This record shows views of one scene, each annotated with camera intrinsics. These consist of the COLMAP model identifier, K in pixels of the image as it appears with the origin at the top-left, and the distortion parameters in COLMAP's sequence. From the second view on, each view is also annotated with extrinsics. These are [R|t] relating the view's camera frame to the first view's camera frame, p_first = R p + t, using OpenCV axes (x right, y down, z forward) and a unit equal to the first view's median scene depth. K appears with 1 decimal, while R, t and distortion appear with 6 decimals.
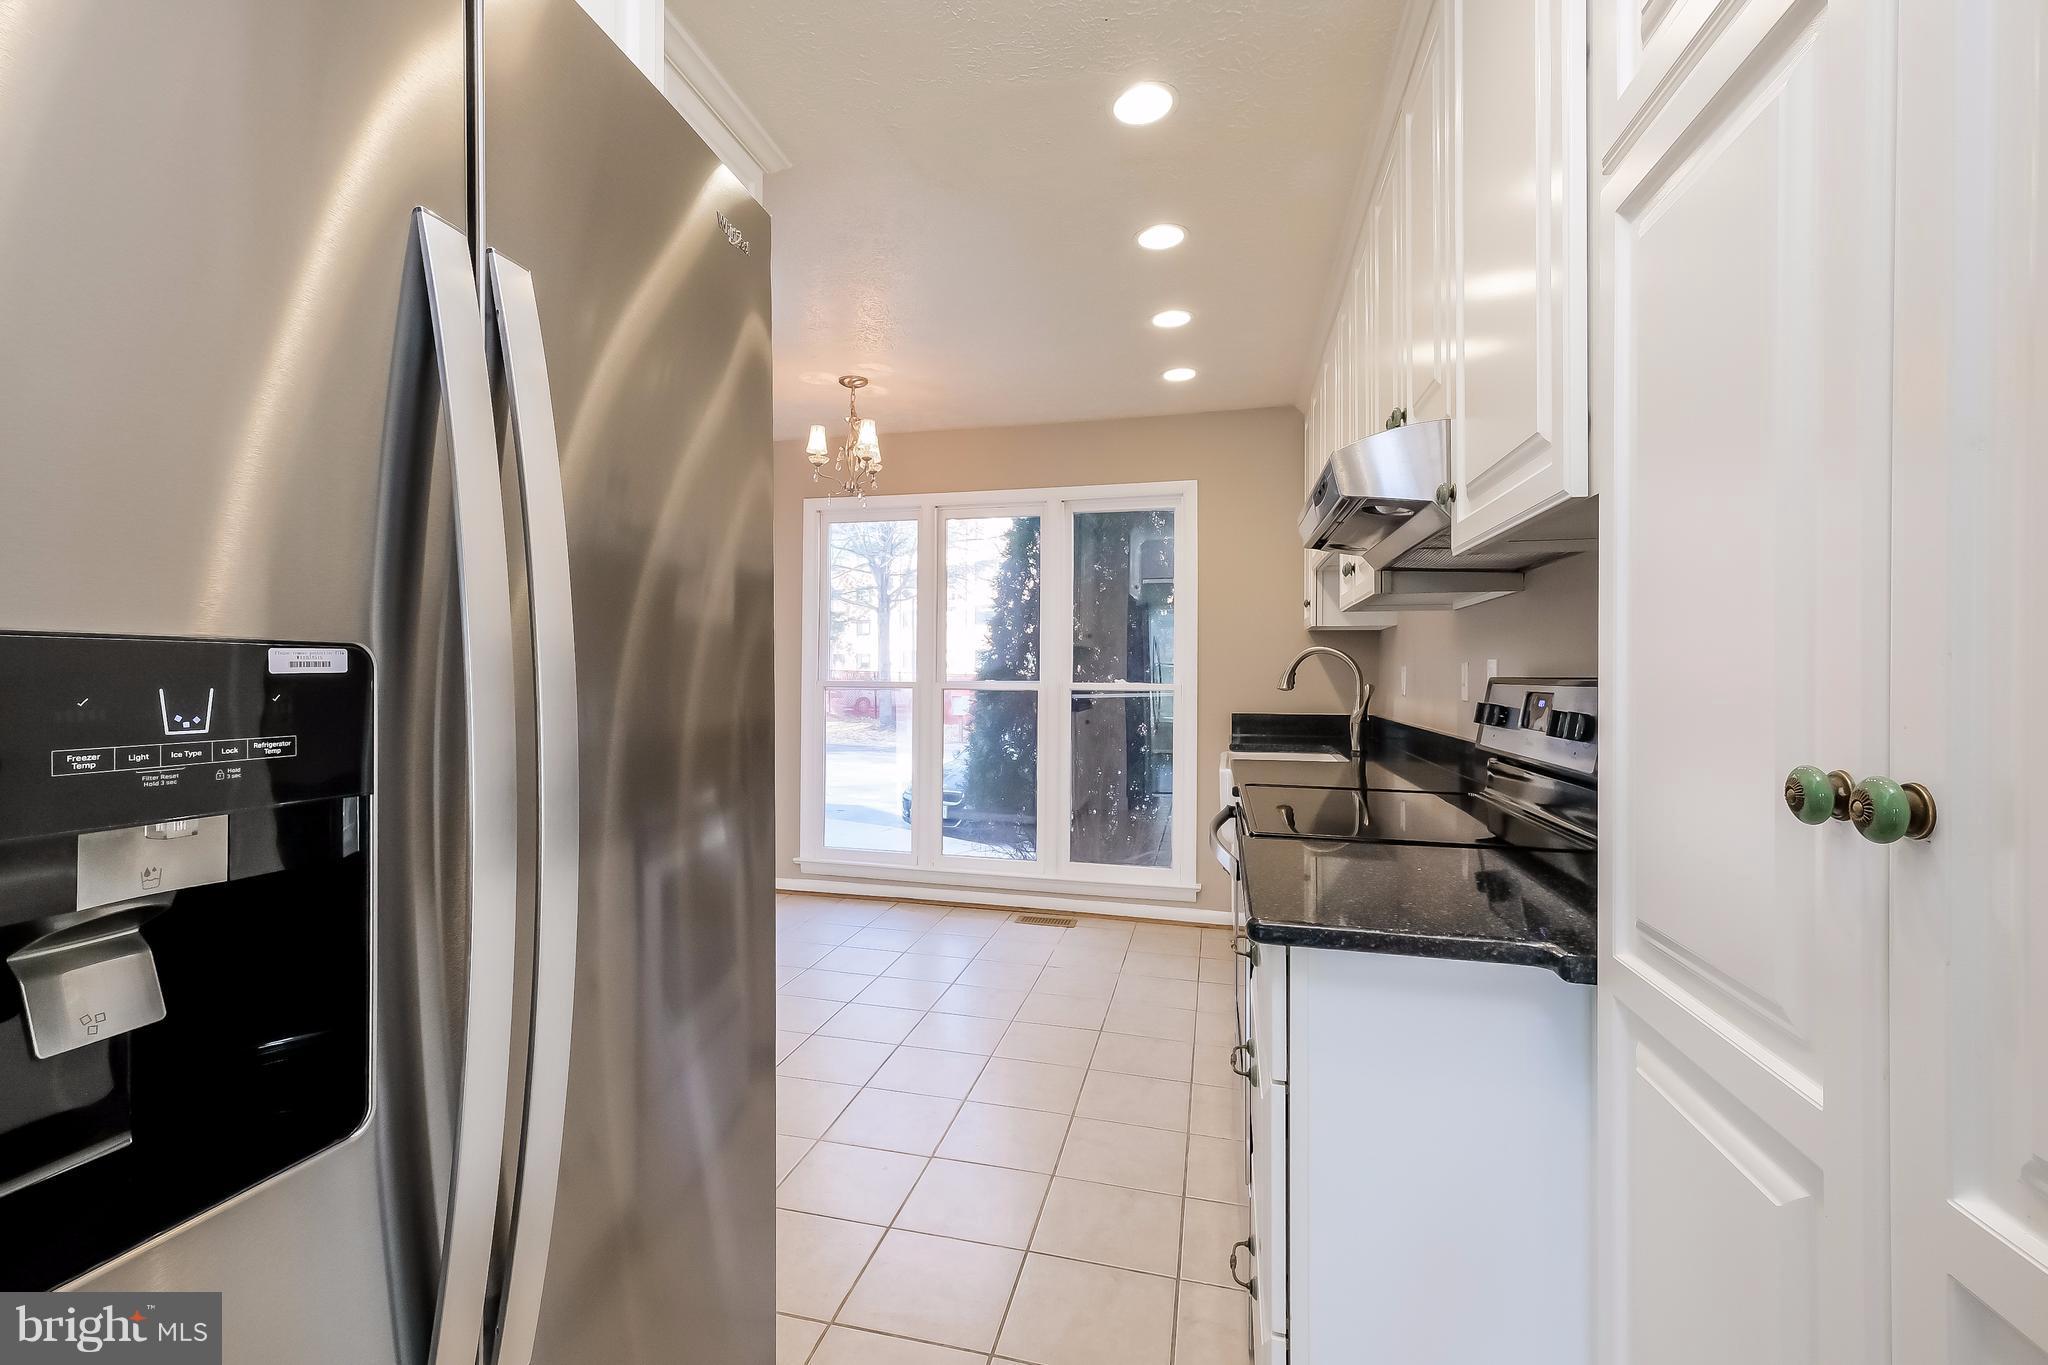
lens RADIAL K [[899.8, 0, 1015.2], [0, 899.8, 679.2], [0, 0, 1]] dist [0.003178, 0.000579]
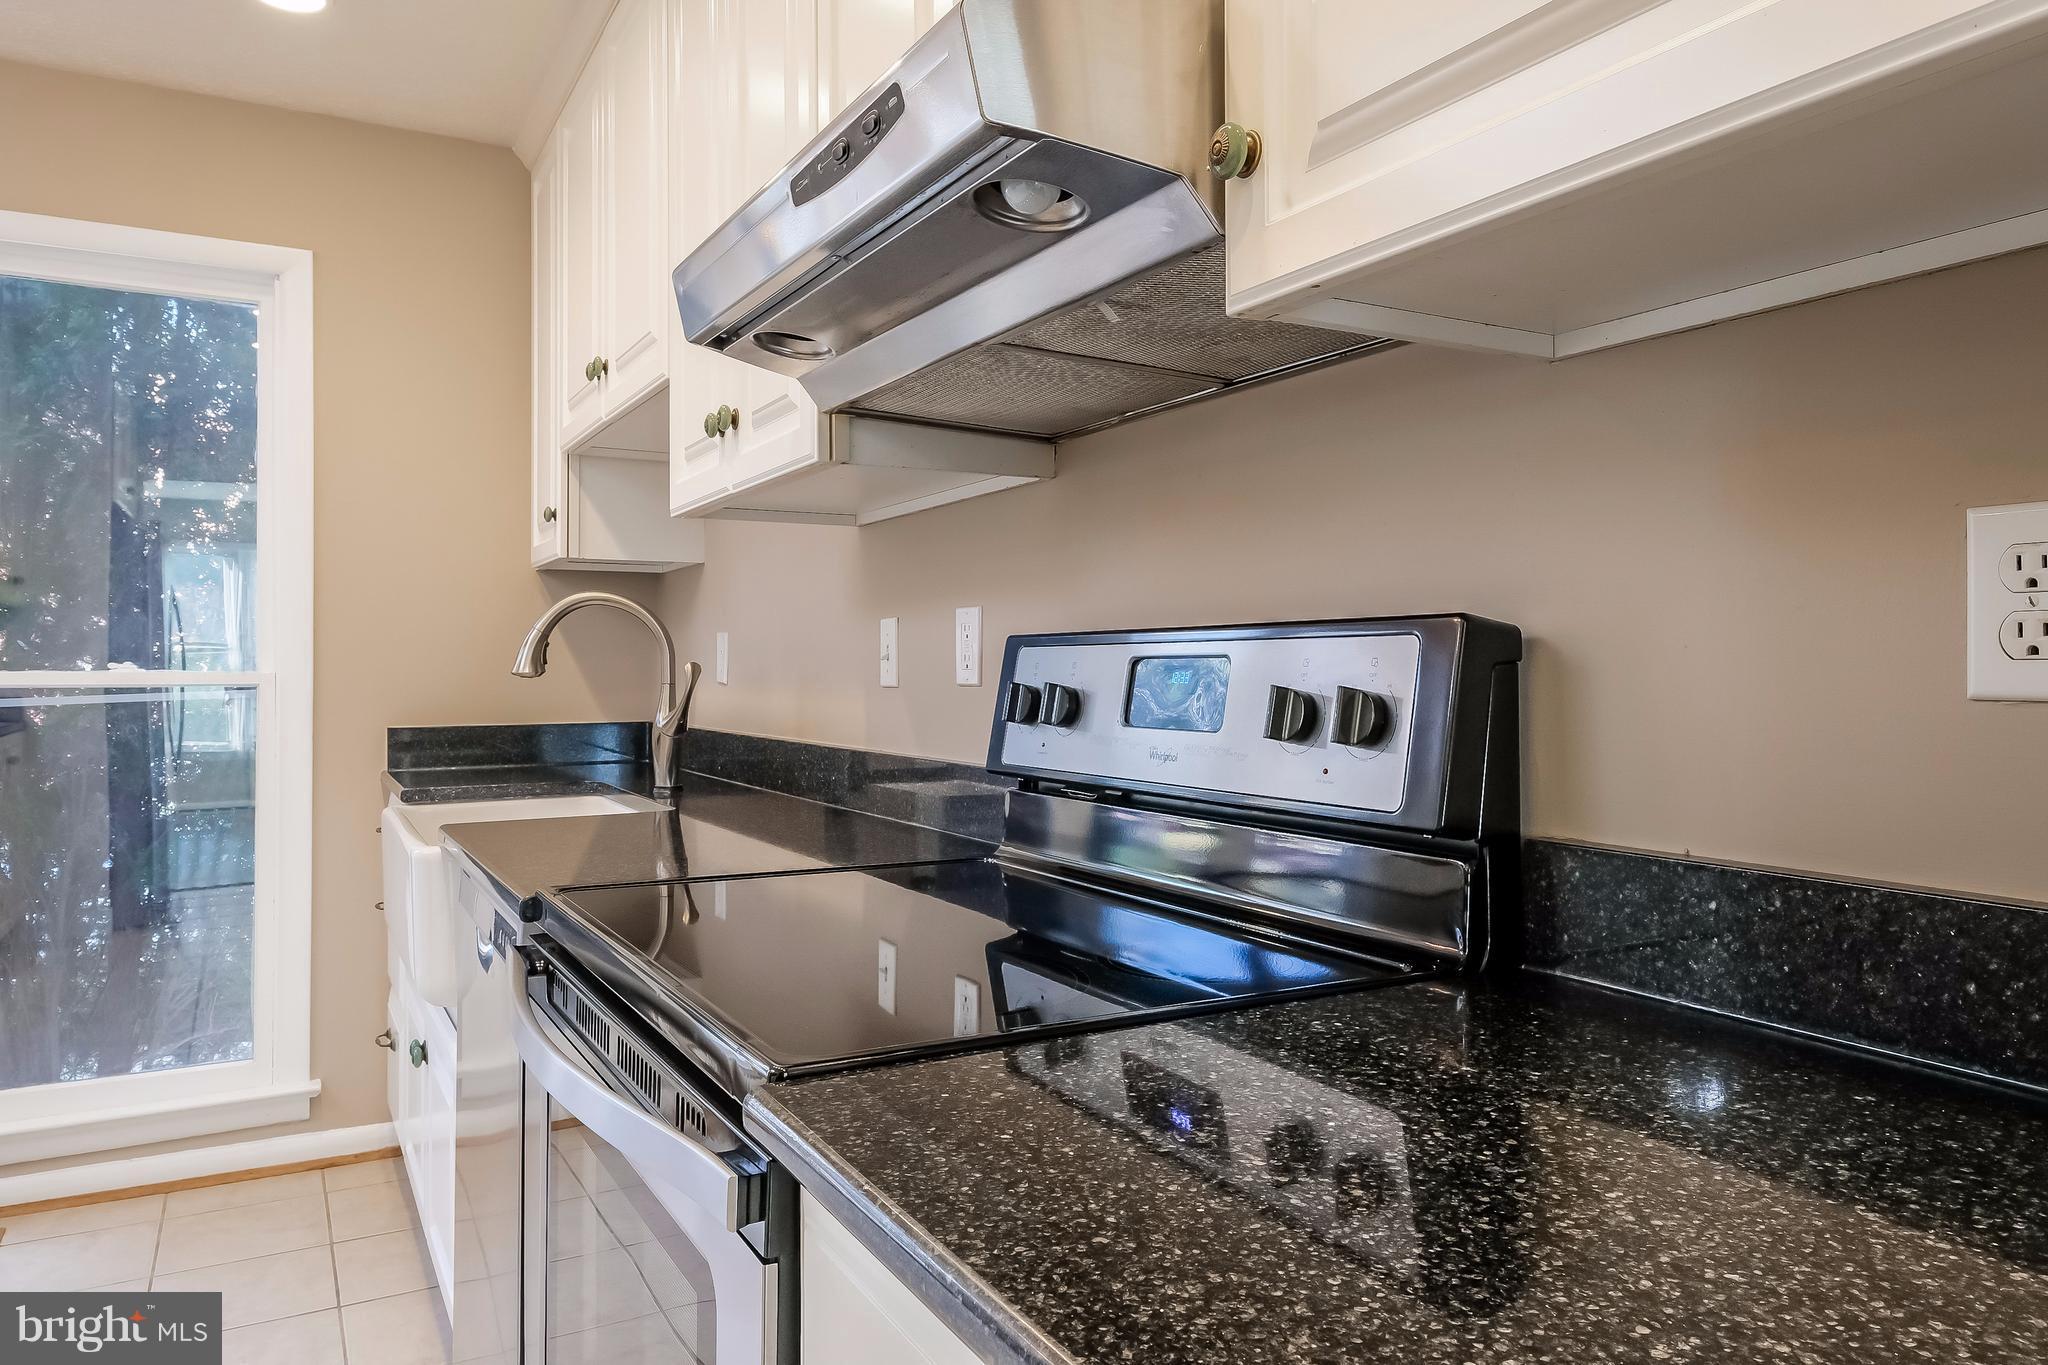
lens RADIAL K [[1357.5, 0, 1026.8], [0, 1357.5, 648.4], [0, 0, 1]] dist [0.011610, 0.001936]
pose [[0.747438, 0.000660, 0.664331, 0.001347], [0.011171, 0.999846, -0.013562, 0.010068], [-0.664237, 0.017558, 0.747316, 0.240305]]
